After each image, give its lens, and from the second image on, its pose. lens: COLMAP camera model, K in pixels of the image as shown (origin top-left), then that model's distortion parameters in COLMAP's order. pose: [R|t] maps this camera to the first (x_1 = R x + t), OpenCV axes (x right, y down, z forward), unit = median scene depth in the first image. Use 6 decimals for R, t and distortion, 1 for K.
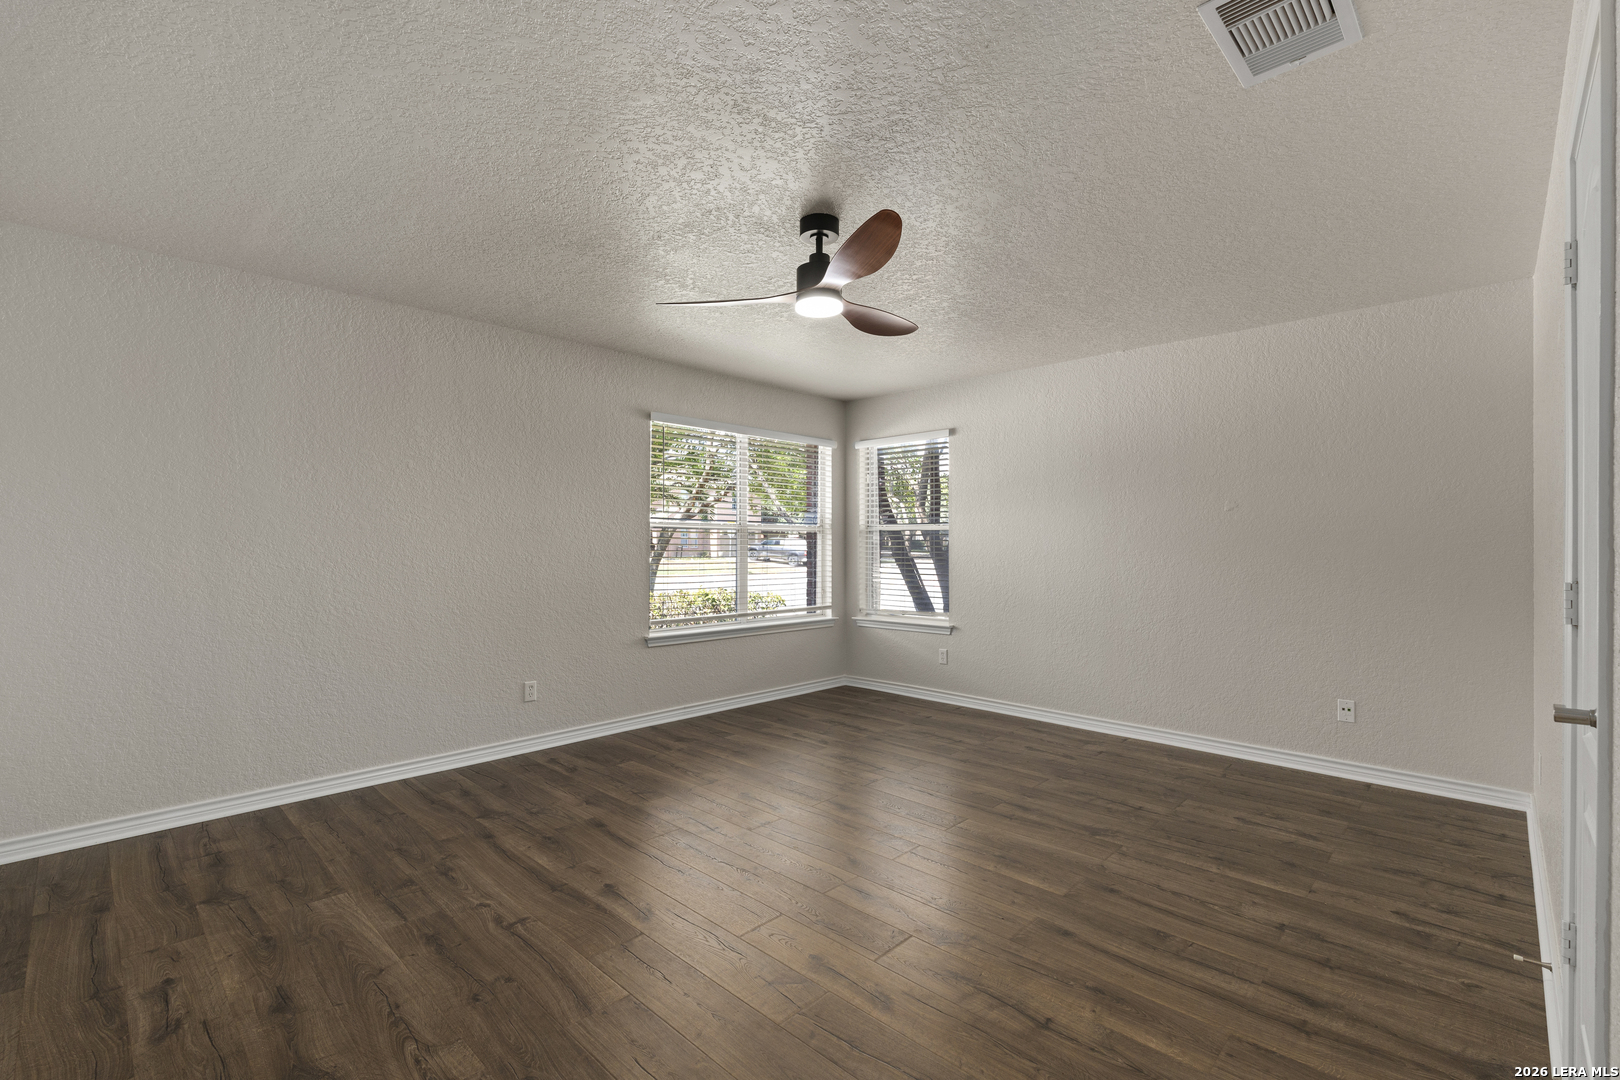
lens RADIAL K [[724.3, 0, 810.0], [0, 724.3, 540.0], [0, 0, 1]] dist [-0.003920, -0.000422]
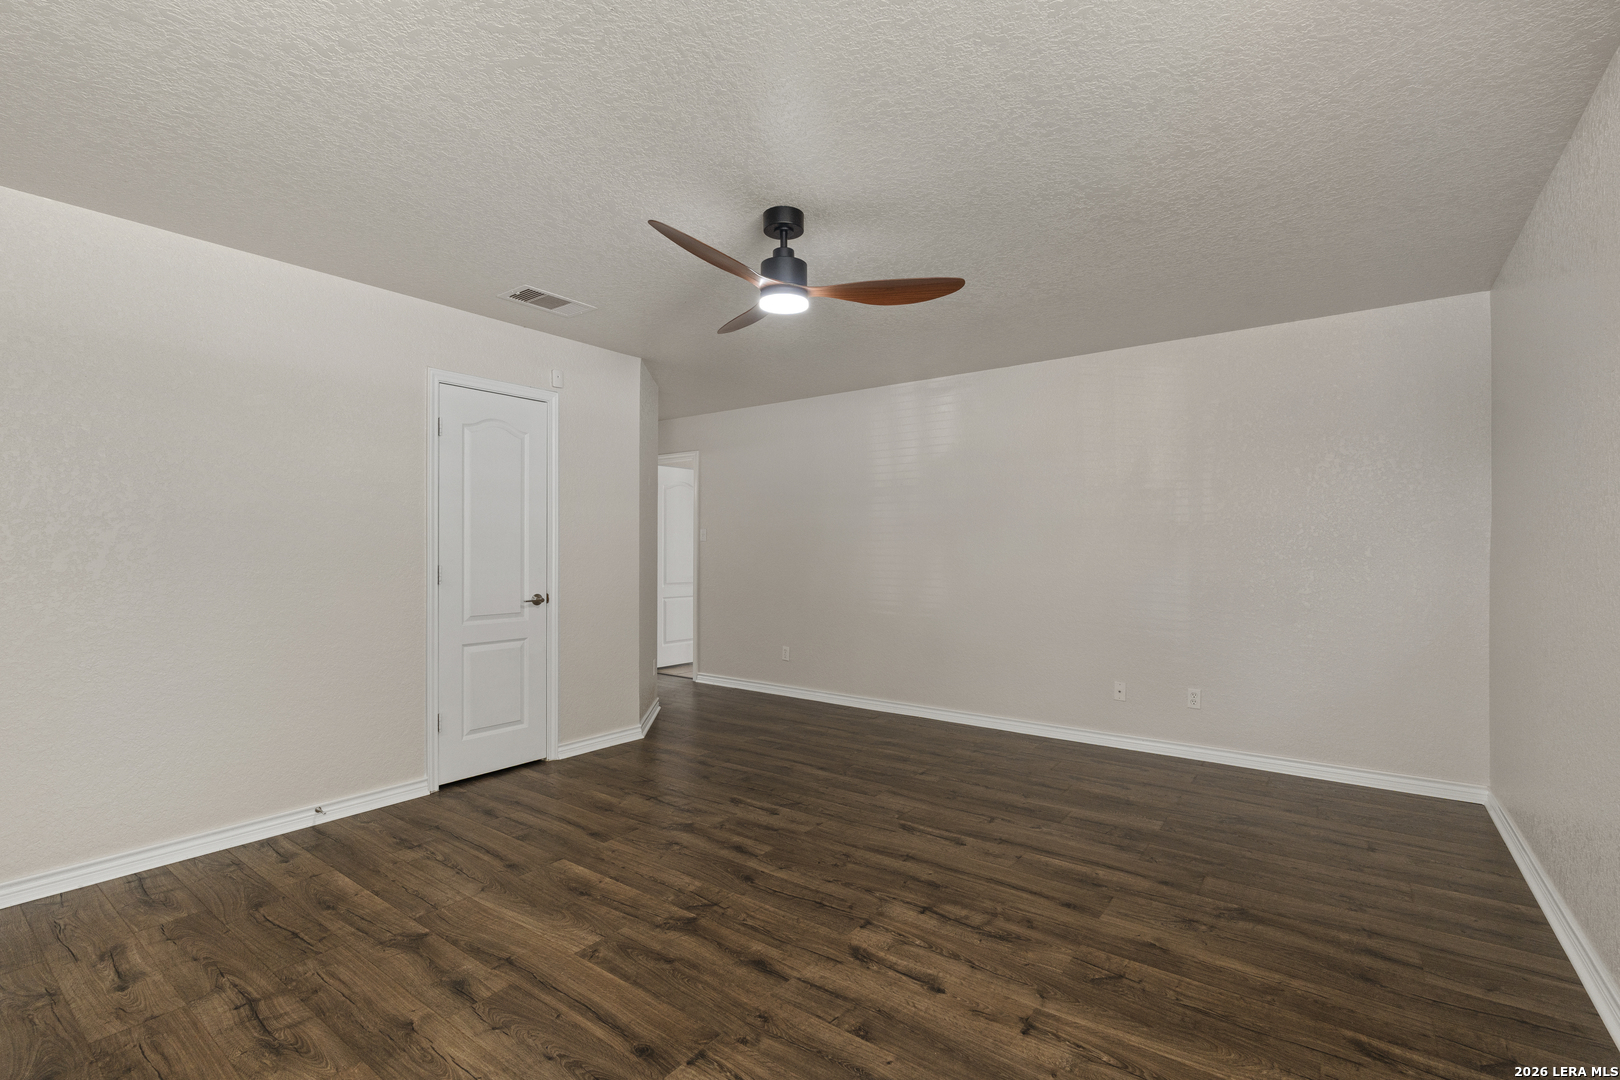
lens RADIAL K [[724.3, 0, 810.0], [0, 724.3, 540.0], [0, 0, 1]] dist [-0.003920, -0.000422]
pose [[-0.991843, -0.003854, -0.127407, 0.106214], [-0.001088, 0.999762, -0.021773, 0.016736], [0.127460, -0.021457, -0.991612, 2.037165]]
